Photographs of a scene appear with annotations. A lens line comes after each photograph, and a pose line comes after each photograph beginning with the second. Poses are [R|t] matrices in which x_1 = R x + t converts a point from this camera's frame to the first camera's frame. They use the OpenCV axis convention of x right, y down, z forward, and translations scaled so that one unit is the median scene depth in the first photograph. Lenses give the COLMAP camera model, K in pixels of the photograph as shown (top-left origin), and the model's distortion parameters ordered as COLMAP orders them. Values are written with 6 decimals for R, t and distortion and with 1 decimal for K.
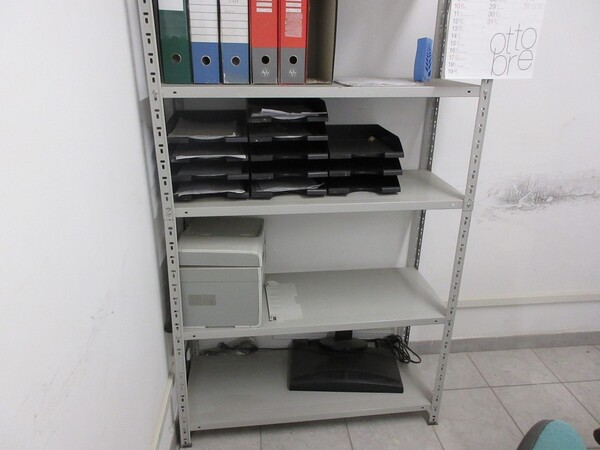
lens RADIAL K [[443.8, 0, 297.4], [0, 443.8, 226.9], [0, 0, 1]] dist [0.007296, -0.009038]
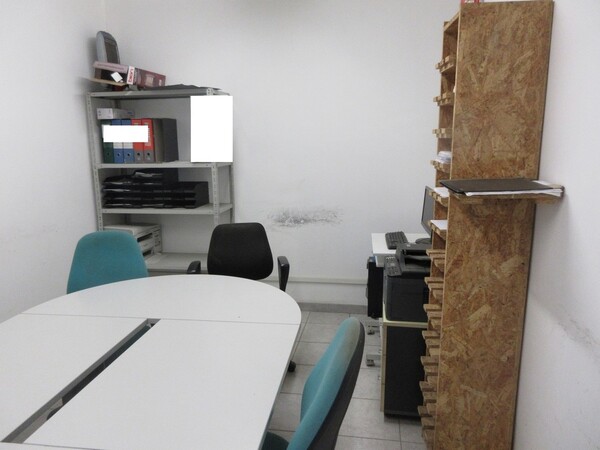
lens RADIAL K [[443.8, 0, 300.5], [0, 443.8, 225.7], [0, 0, 1]] dist [0.007296, -0.009038]
pose [[0.964024, 0.027778, -0.264361, 1.454719], [-0.077955, 0.980340, -0.181264, 0.410259], [0.254129, 0.195351, 0.947236, -1.085212]]
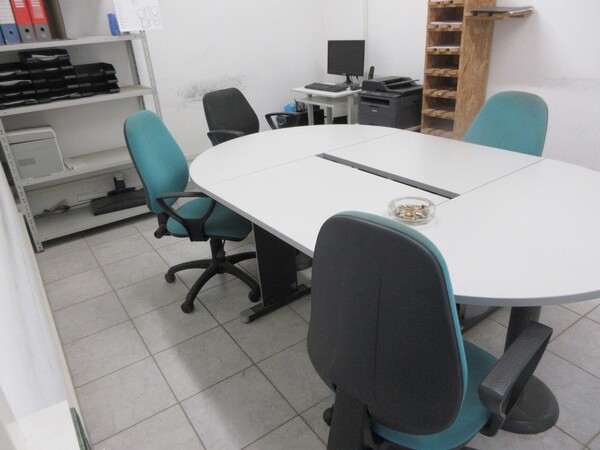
lens RADIAL K [[443.8, 0, 300.9], [0, 443.8, 226.3], [0, 0, 1]] dist [0.007296, -0.009038]
pose [[0.878451, -0.264723, 0.397800, -0.016289], [0.245239, 0.964277, 0.100140, 0.545292], [-0.410098, 0.009588, 0.911991, -1.253353]]
